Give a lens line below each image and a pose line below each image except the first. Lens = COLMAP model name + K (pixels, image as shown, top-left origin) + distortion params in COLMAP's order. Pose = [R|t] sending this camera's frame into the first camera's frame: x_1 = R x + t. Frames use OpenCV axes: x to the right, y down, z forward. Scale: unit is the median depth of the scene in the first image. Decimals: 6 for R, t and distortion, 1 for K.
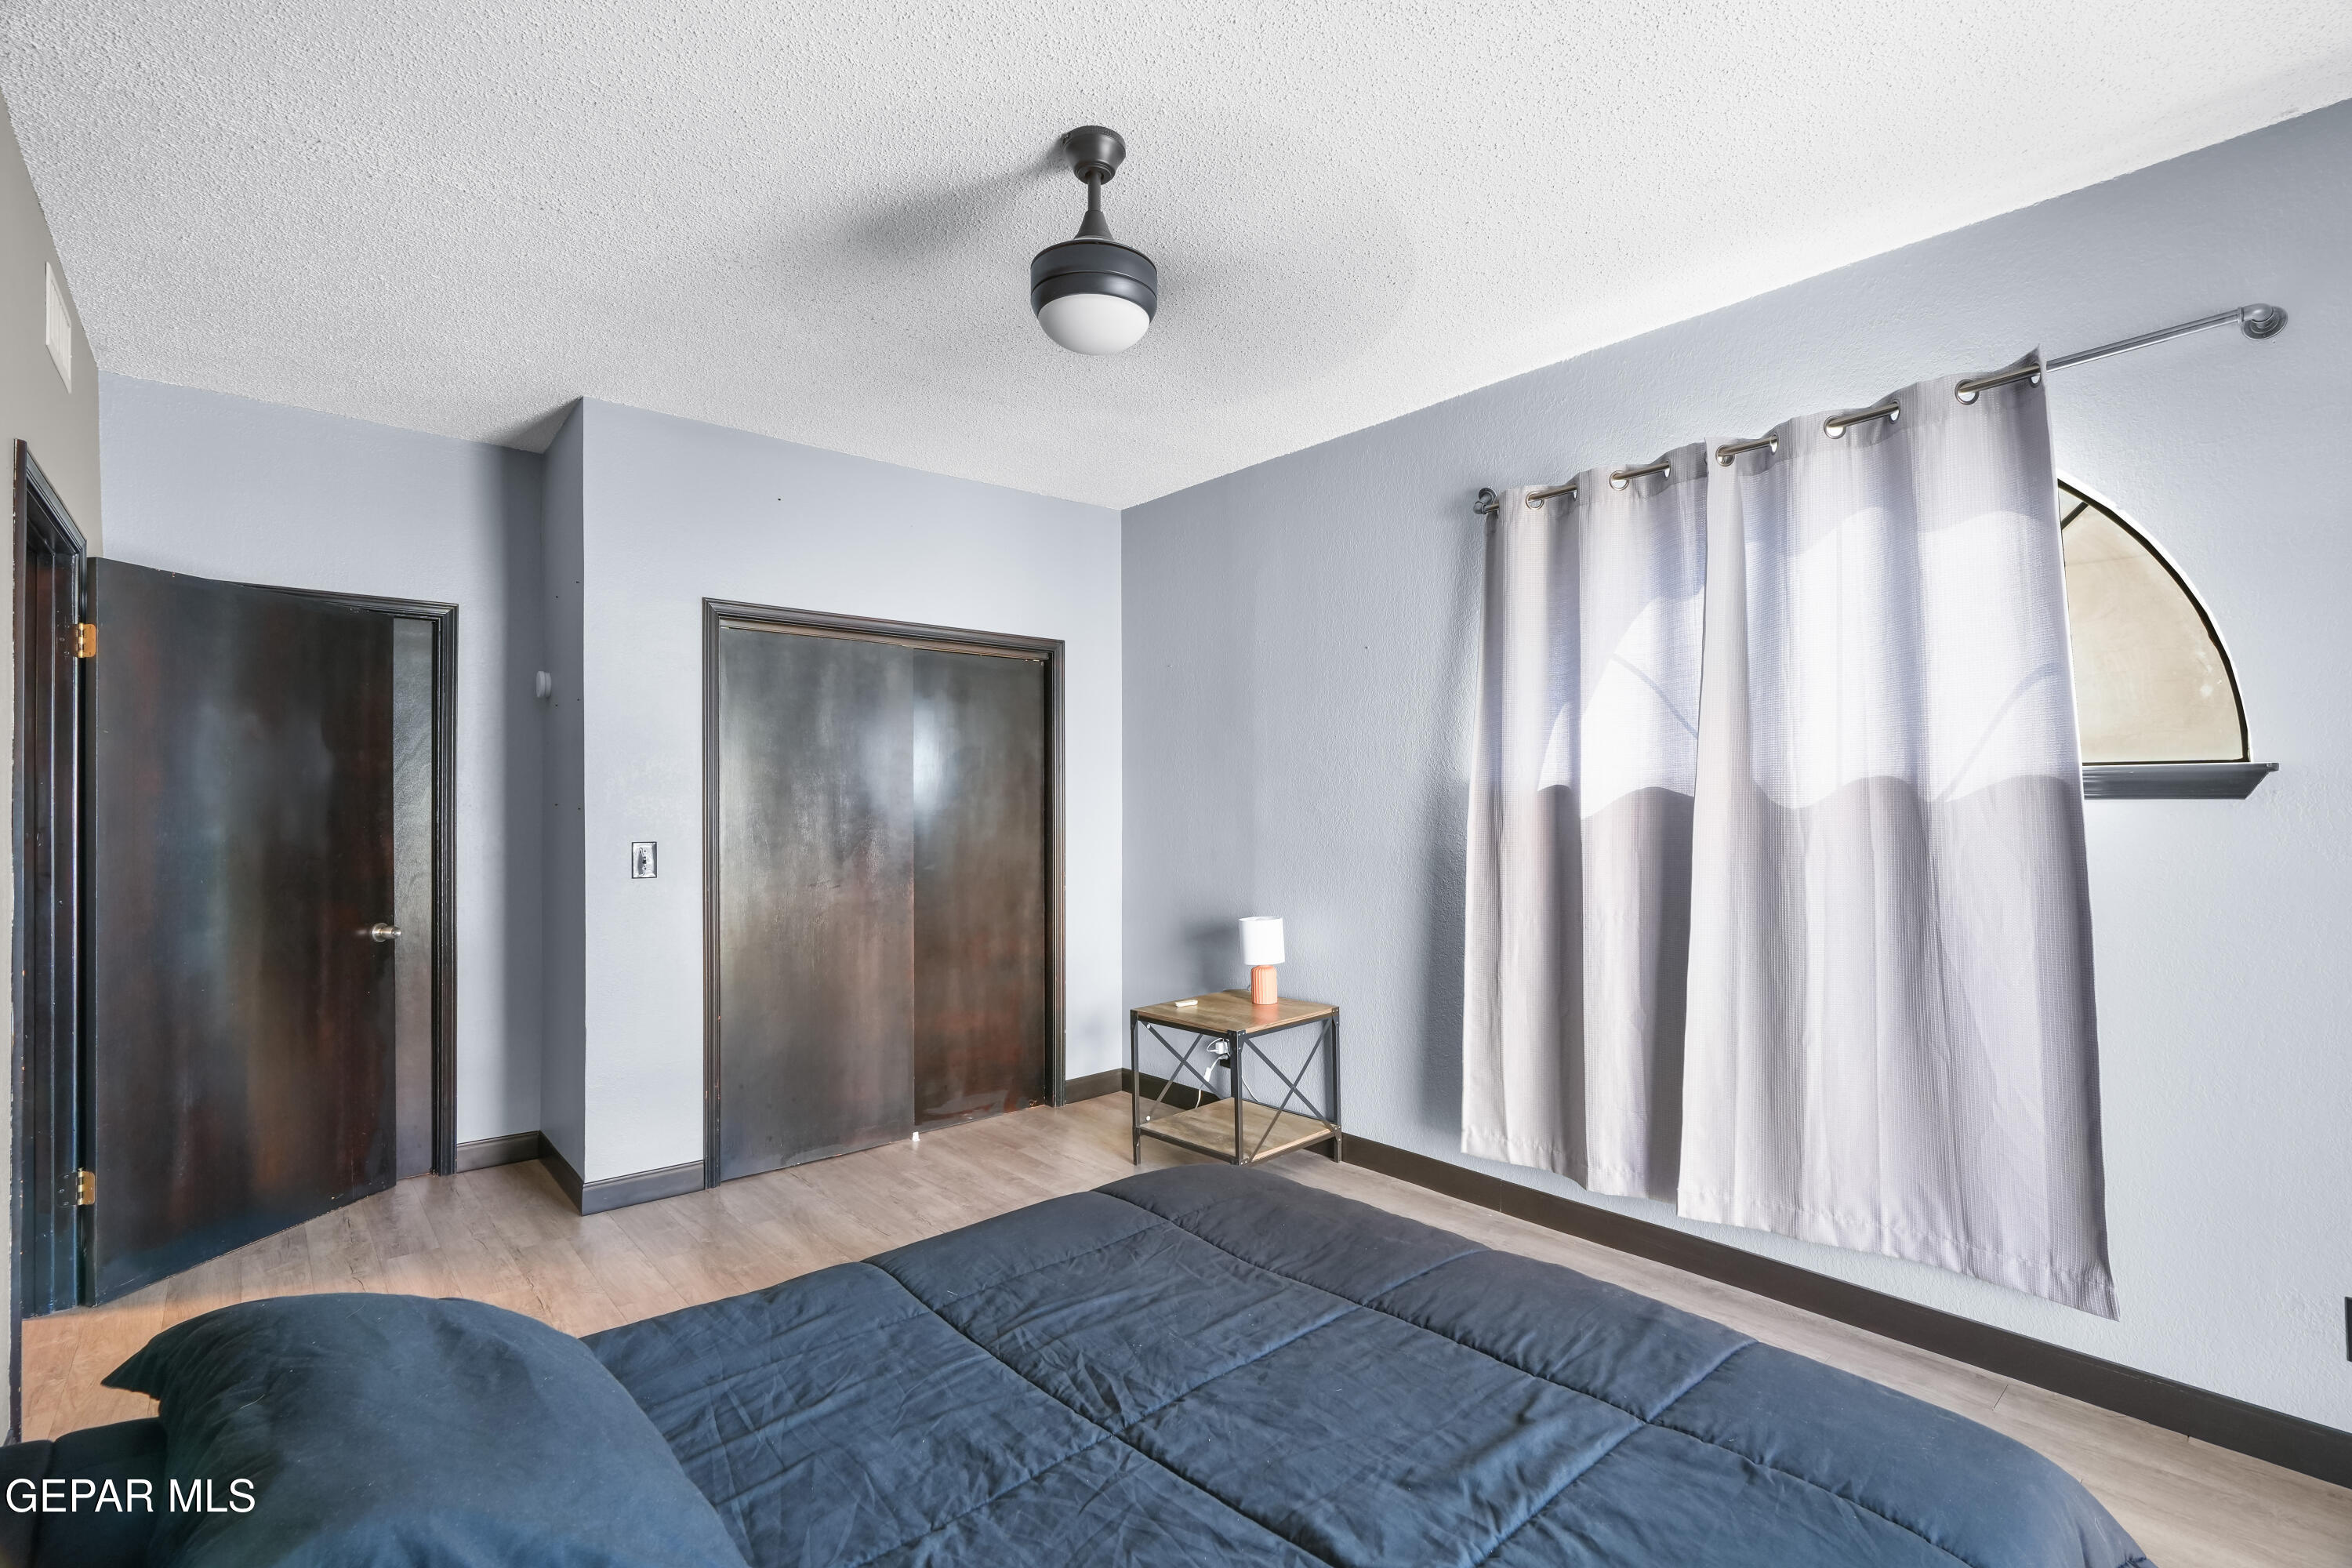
lens RADIAL K [[1067.2, 0, 1172.0], [0, 1067.2, 796.0], [0, 0, 1]] dist [-0.003078, 0.000526]
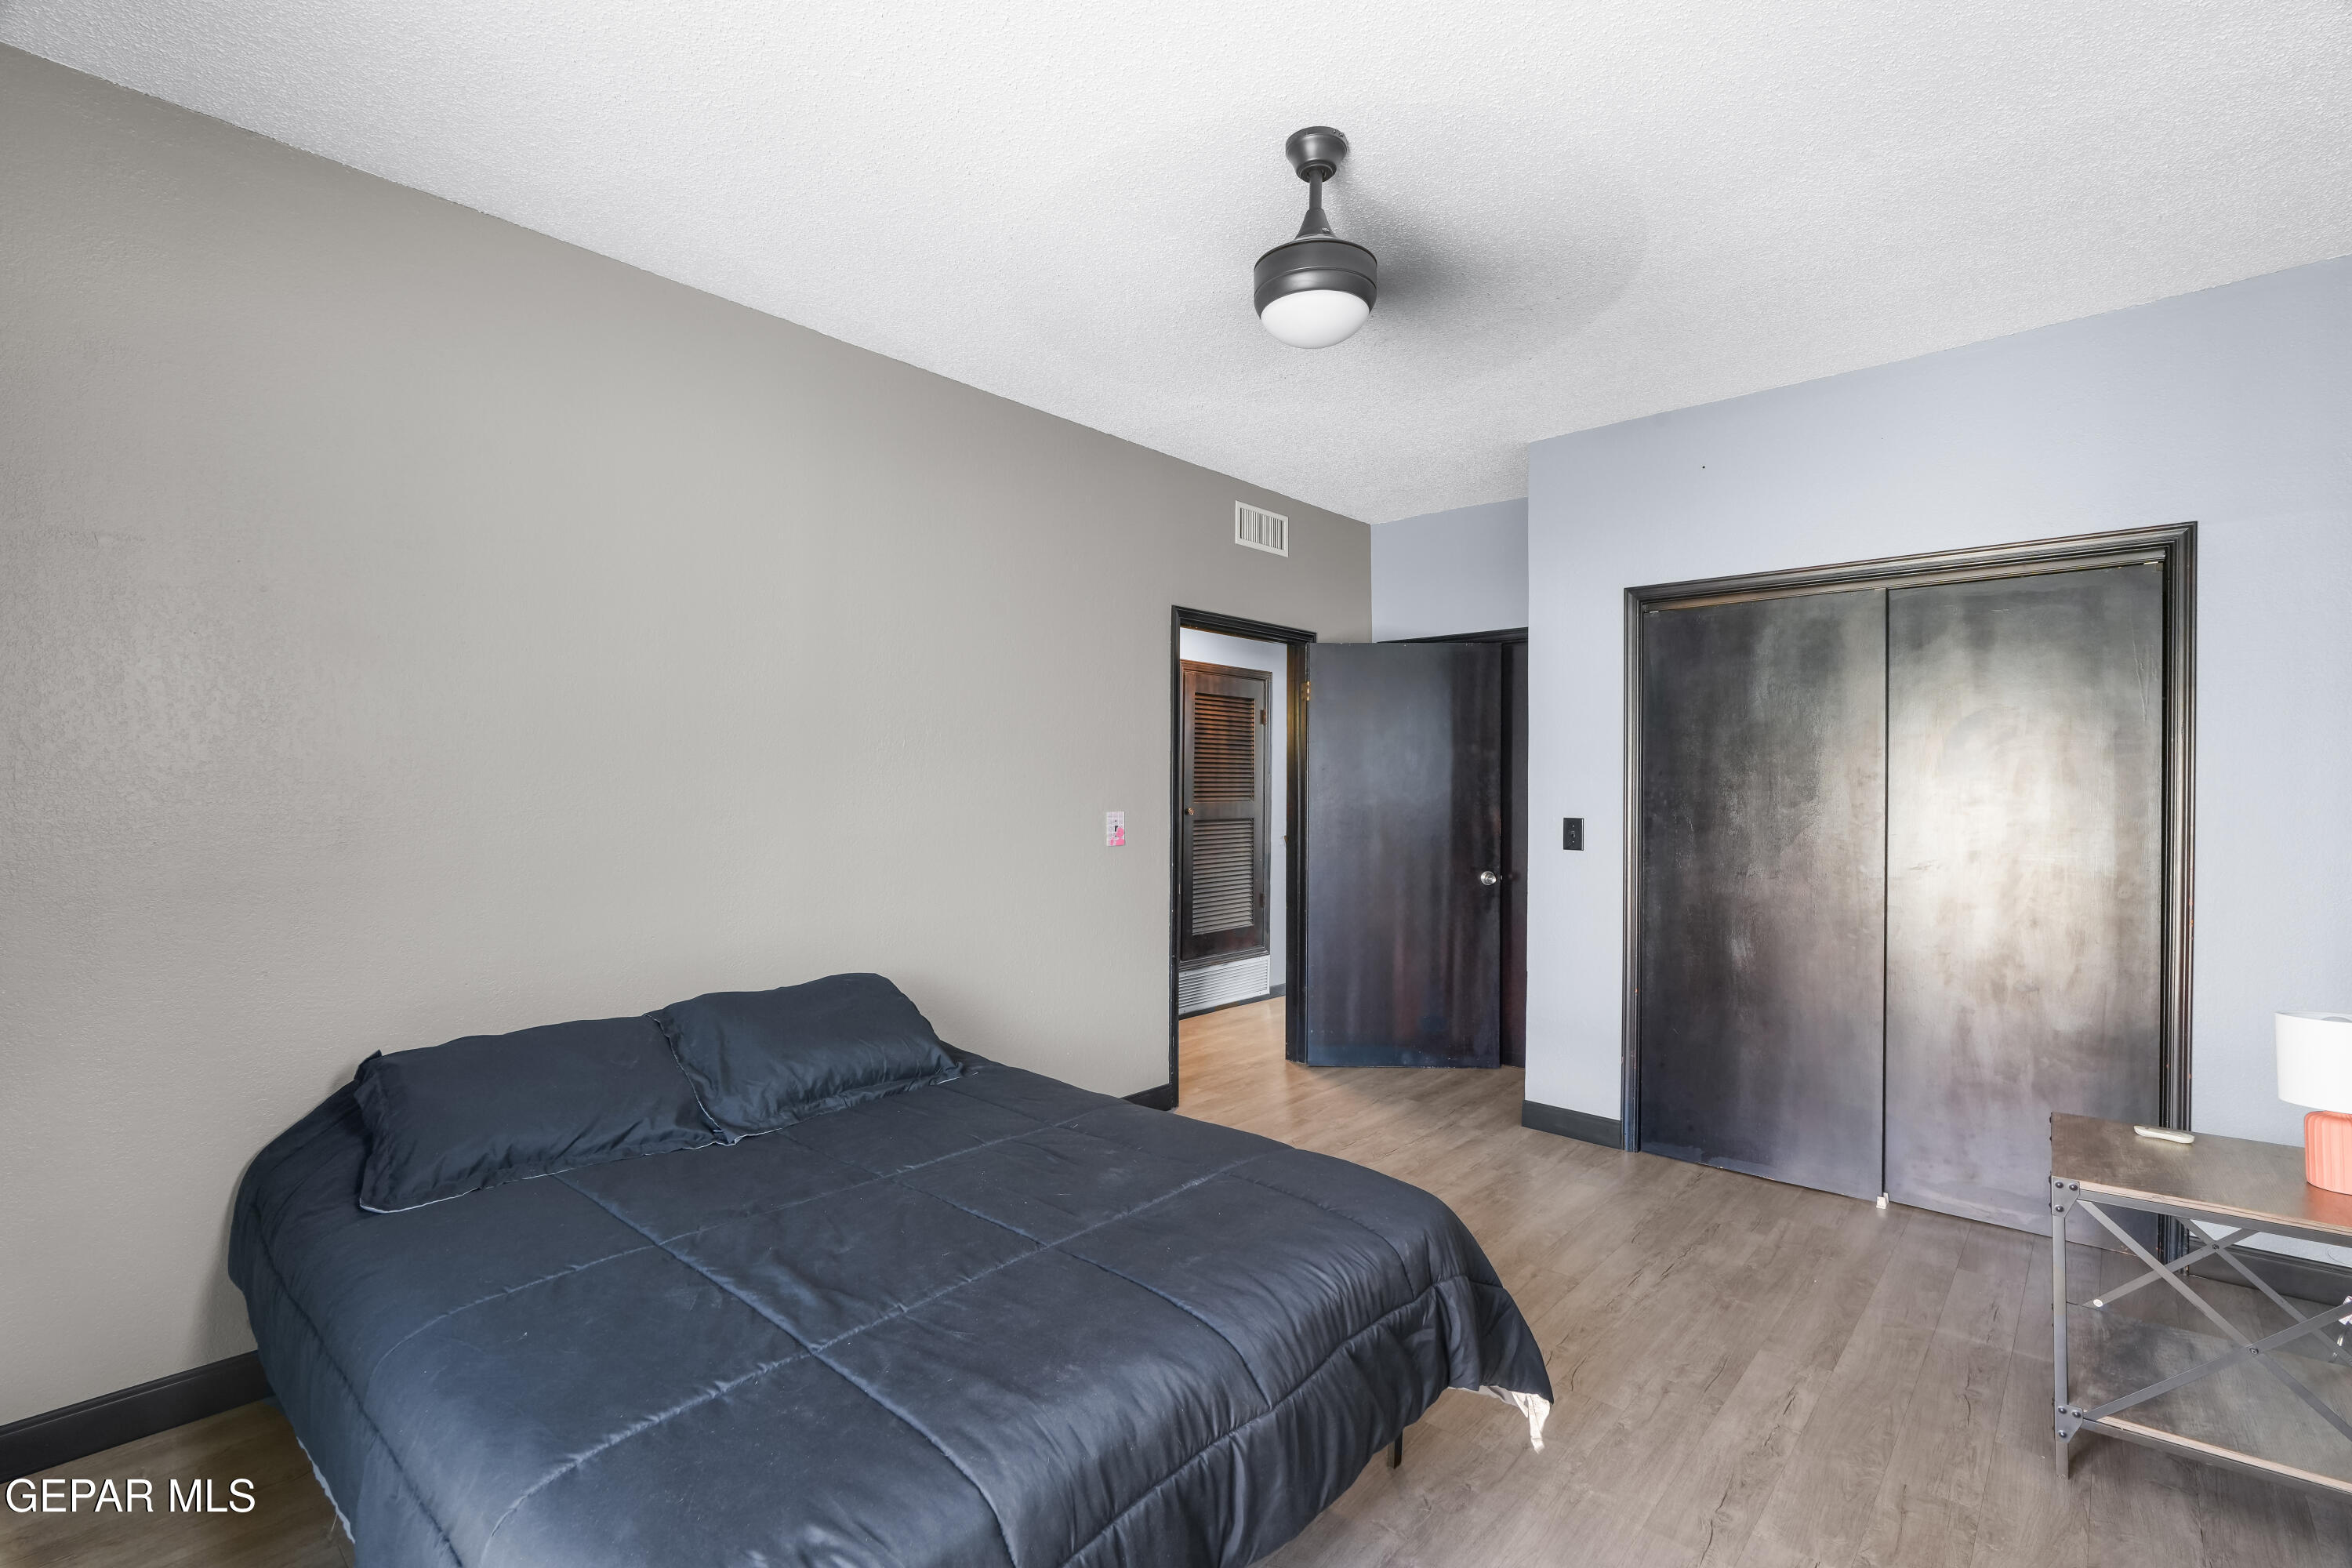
lens RADIAL K [[1067.2, 0, 1172.0], [0, 1067.2, 796.0], [0, 0, 1]] dist [-0.003078, 0.000526]
pose [[0.131834, 0.017489, -0.991118, 0.614533], [0.003323, 0.999831, 0.018084, -0.001552], [0.991266, -0.005677, 0.131754, 0.477539]]
